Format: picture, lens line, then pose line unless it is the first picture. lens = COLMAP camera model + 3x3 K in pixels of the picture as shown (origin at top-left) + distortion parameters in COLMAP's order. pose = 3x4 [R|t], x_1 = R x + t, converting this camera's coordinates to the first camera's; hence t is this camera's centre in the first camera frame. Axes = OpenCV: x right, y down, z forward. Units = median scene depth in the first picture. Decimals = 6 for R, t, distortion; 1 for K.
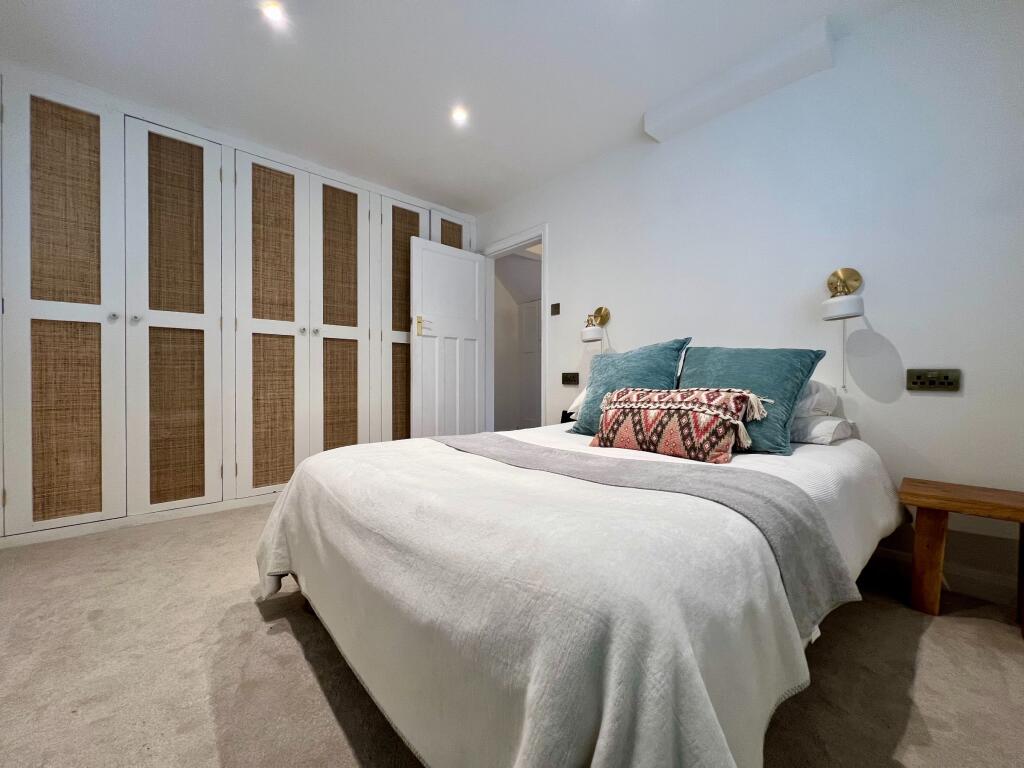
lens RADIAL K [[407.7, 0, 516.0], [0, 407.7, 383.4], [0, 0, 1]] dist [-0.002130, -0.000105]
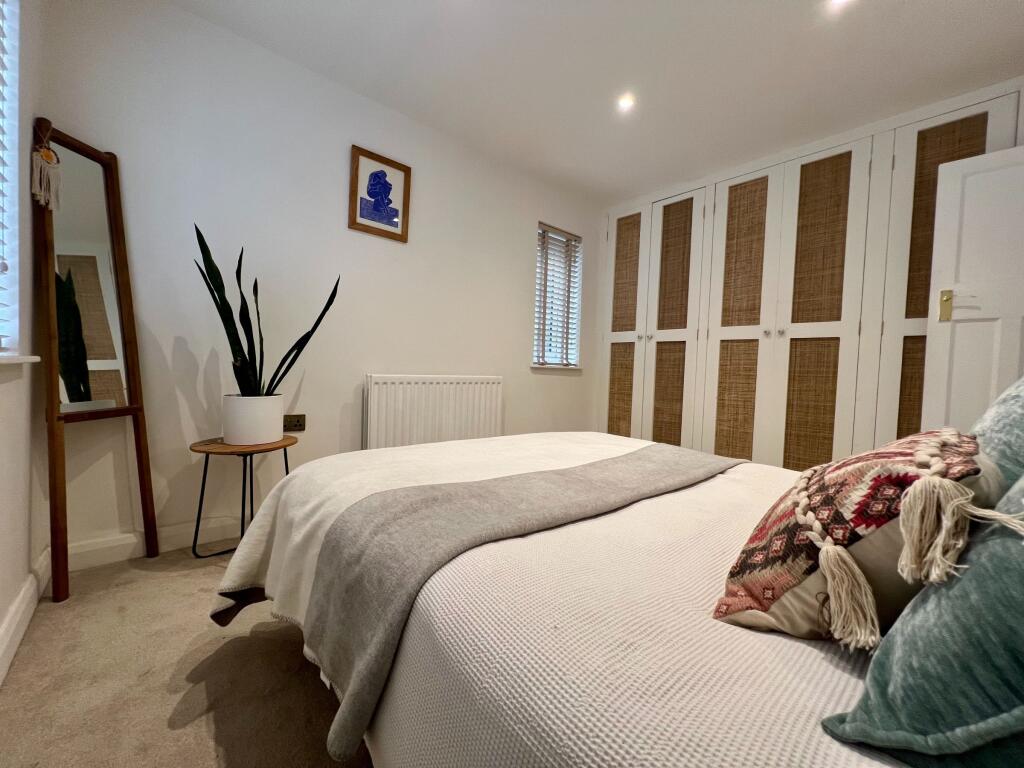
lens RADIAL K [[407.7, 0, 516.0], [0, 407.7, 383.4], [0, 0, 1]] dist [-0.002130, -0.000105]
pose [[-0.014420, 0.030633, -0.999427, 0.480107], [-0.055962, 0.997939, 0.031395, -0.008174], [0.998329, 0.056382, -0.012676, 0.454371]]
